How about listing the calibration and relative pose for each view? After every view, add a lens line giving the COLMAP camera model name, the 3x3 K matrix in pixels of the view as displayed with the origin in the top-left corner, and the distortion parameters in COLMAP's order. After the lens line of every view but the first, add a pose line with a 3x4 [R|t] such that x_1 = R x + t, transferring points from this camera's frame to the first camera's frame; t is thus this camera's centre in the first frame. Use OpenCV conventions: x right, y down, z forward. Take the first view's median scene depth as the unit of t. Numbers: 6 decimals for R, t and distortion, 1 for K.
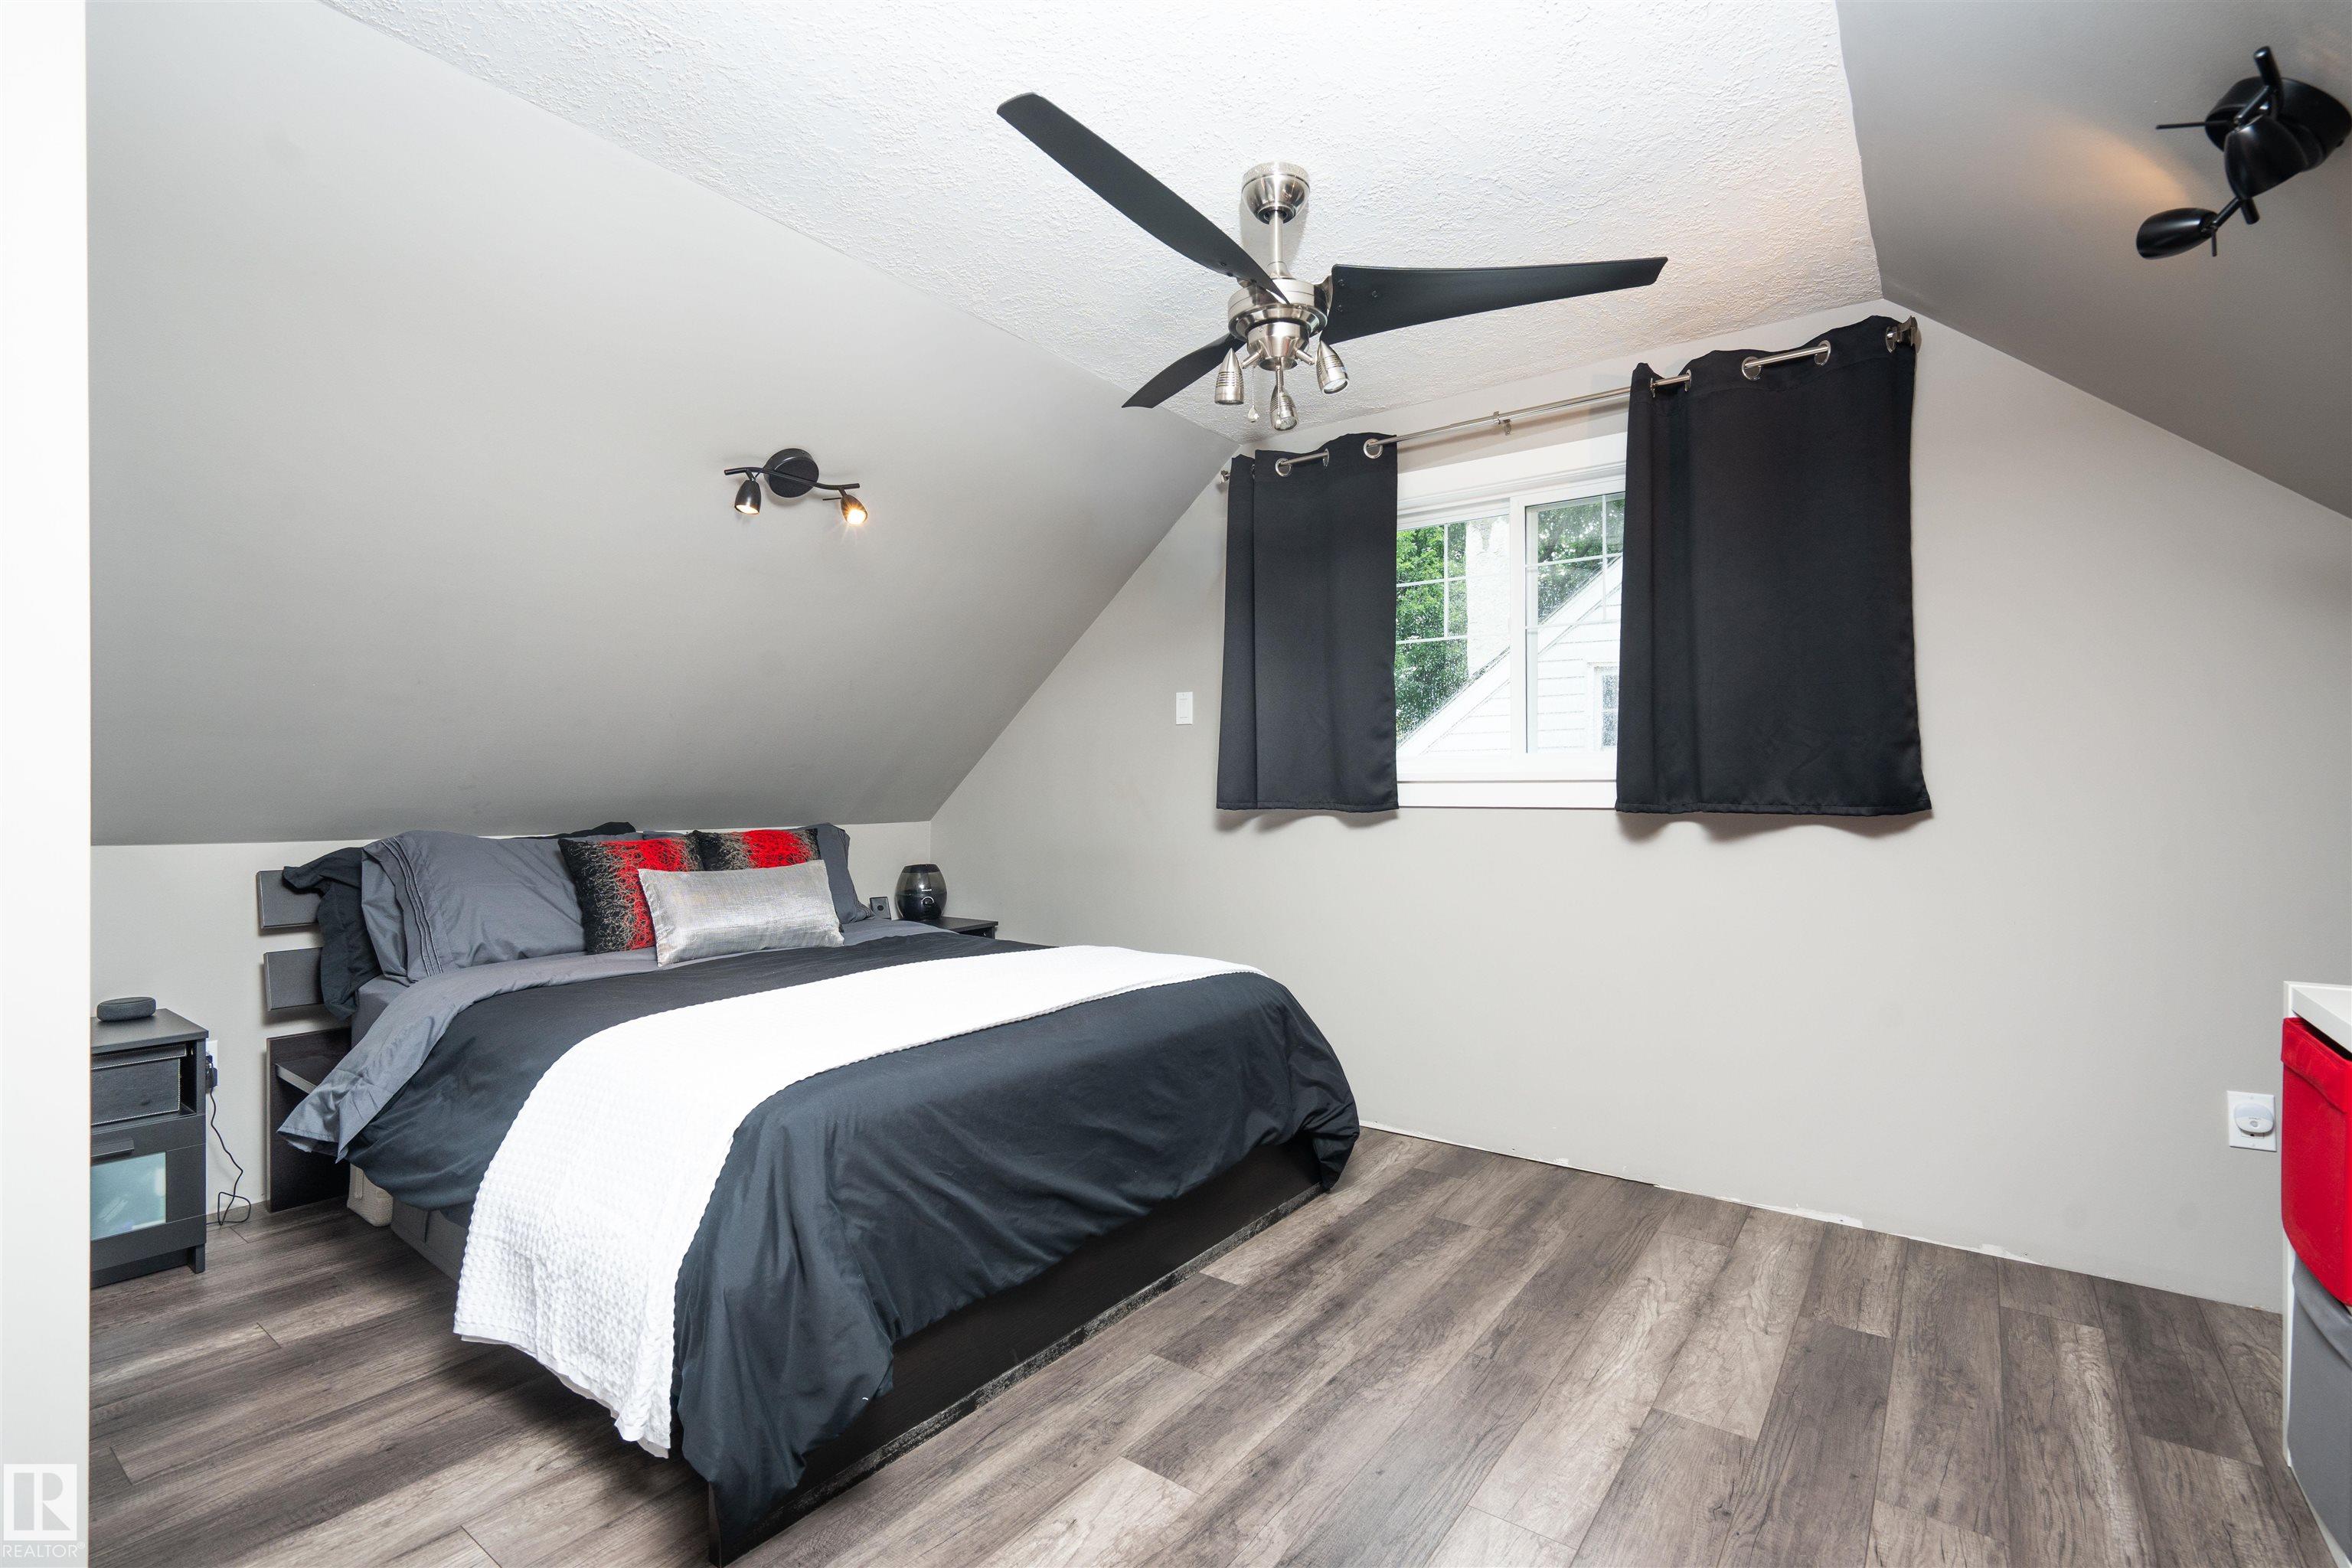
lens RADIAL K [[1084.1, 0, 1182.5], [0, 1084.1, 797.3], [0, 0, 1]] dist [-0.002366, -0.000120]
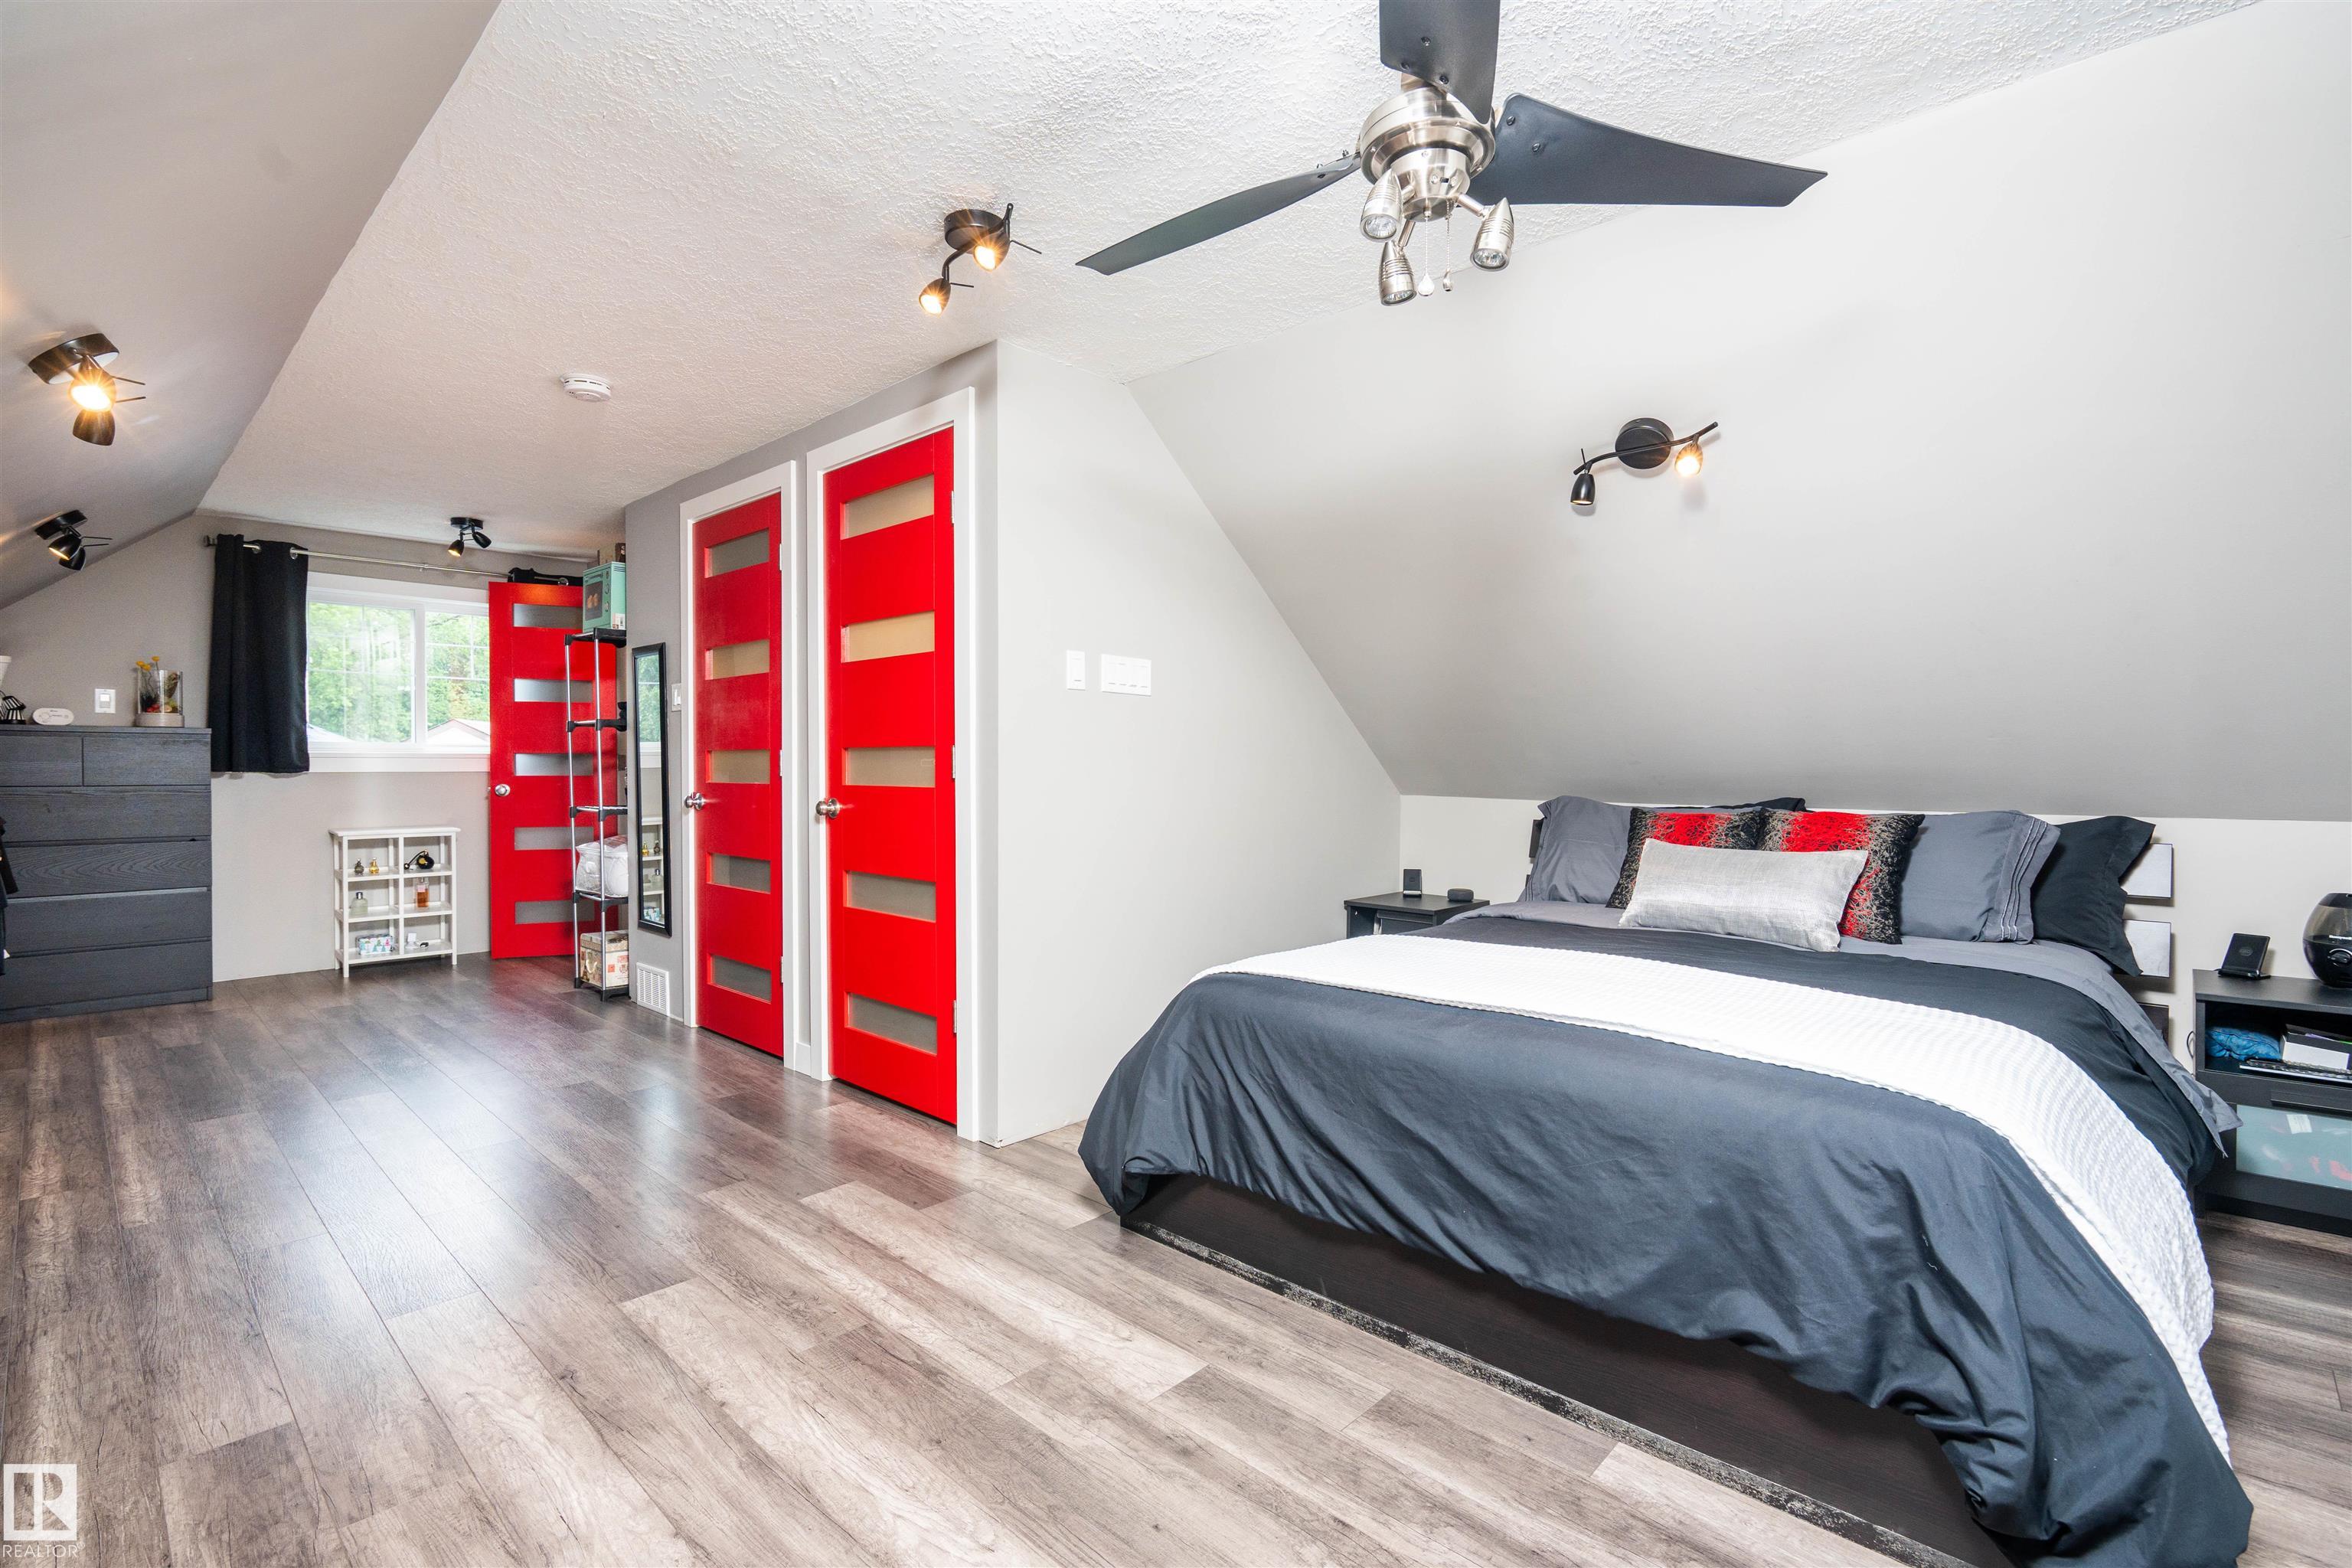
lens RADIAL K [[1082.4, 0, 1194.5], [0, 1082.4, 791.5], [0, 0, 1]] dist [0.000313, 0.000324]
pose [[-0.127369, 0.025119, -0.991537, 0.805418], [-0.005133, 0.999649, 0.025984, -0.008839], [0.991842, 0.008399, -0.127196, 0.870984]]
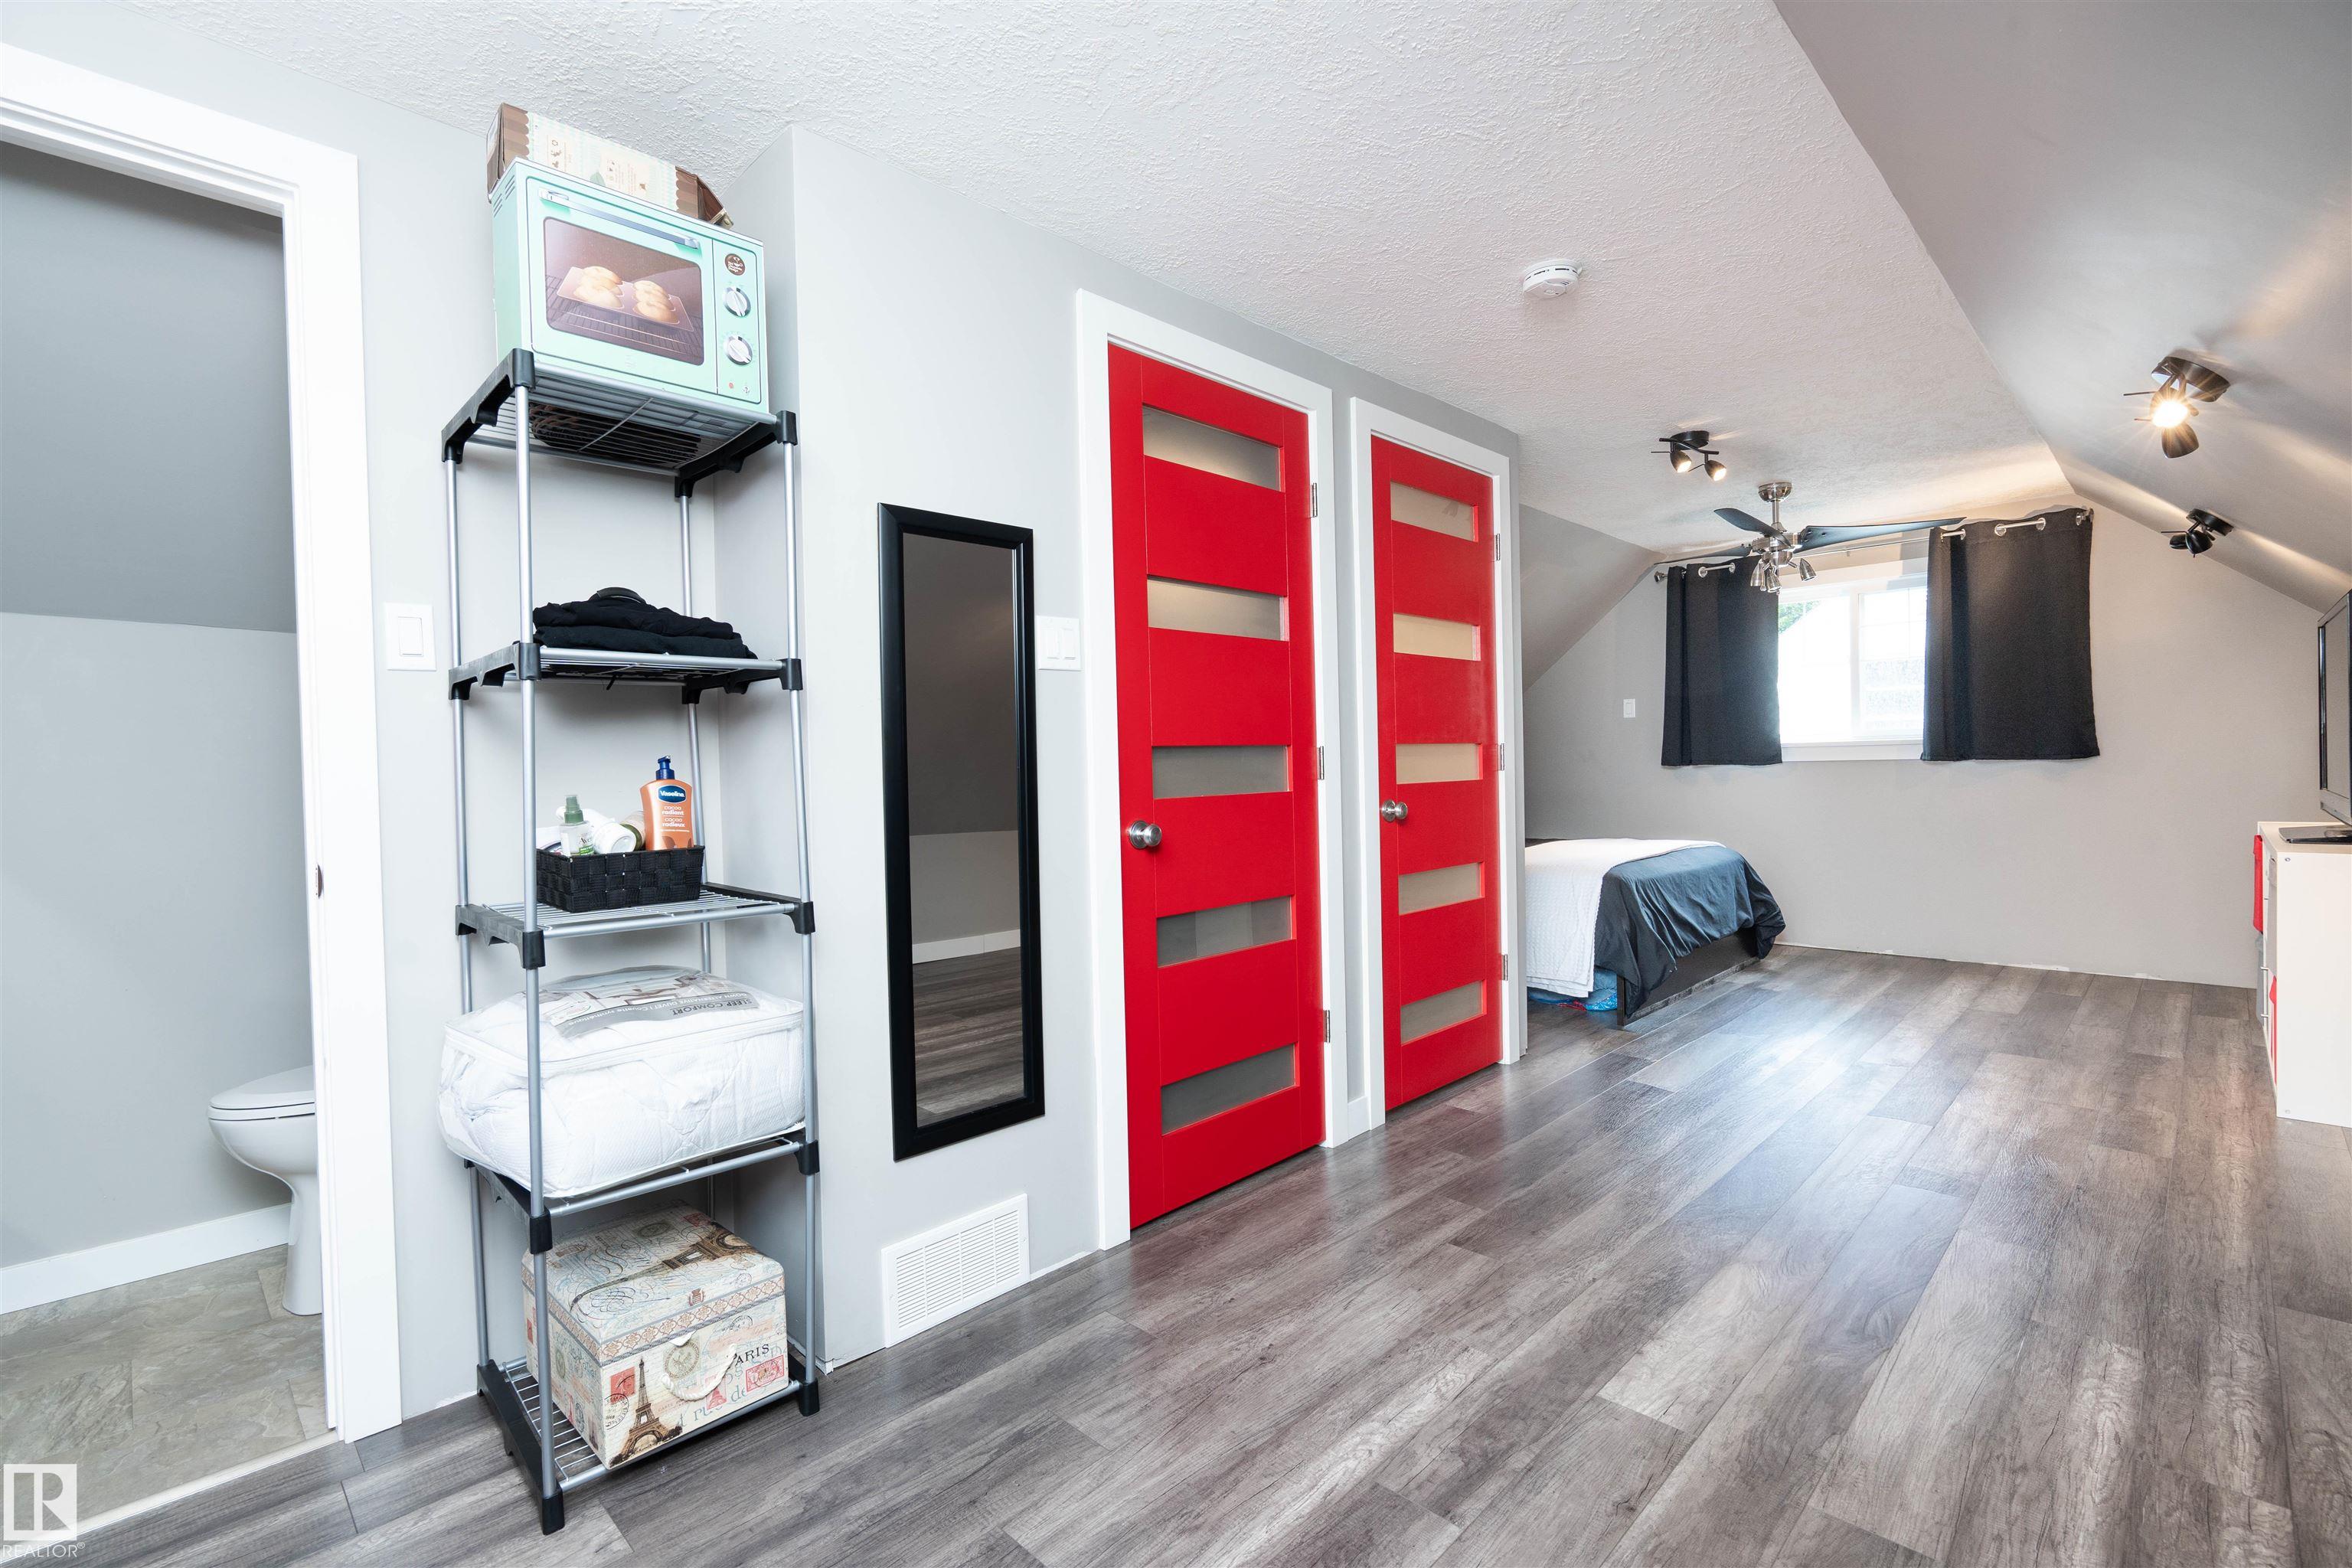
lens RADIAL K [[1075.7, 0, 1176.0], [0, 1075.7, 784.0], [0, 0, 1]] dist [0.003159, 0.000501]
pose [[0.989639, -0.021587, -0.141948, -0.787370], [0.023517, 0.999652, 0.011929, 0.002169], [0.141641, -0.015143, 0.989802, -1.323747]]
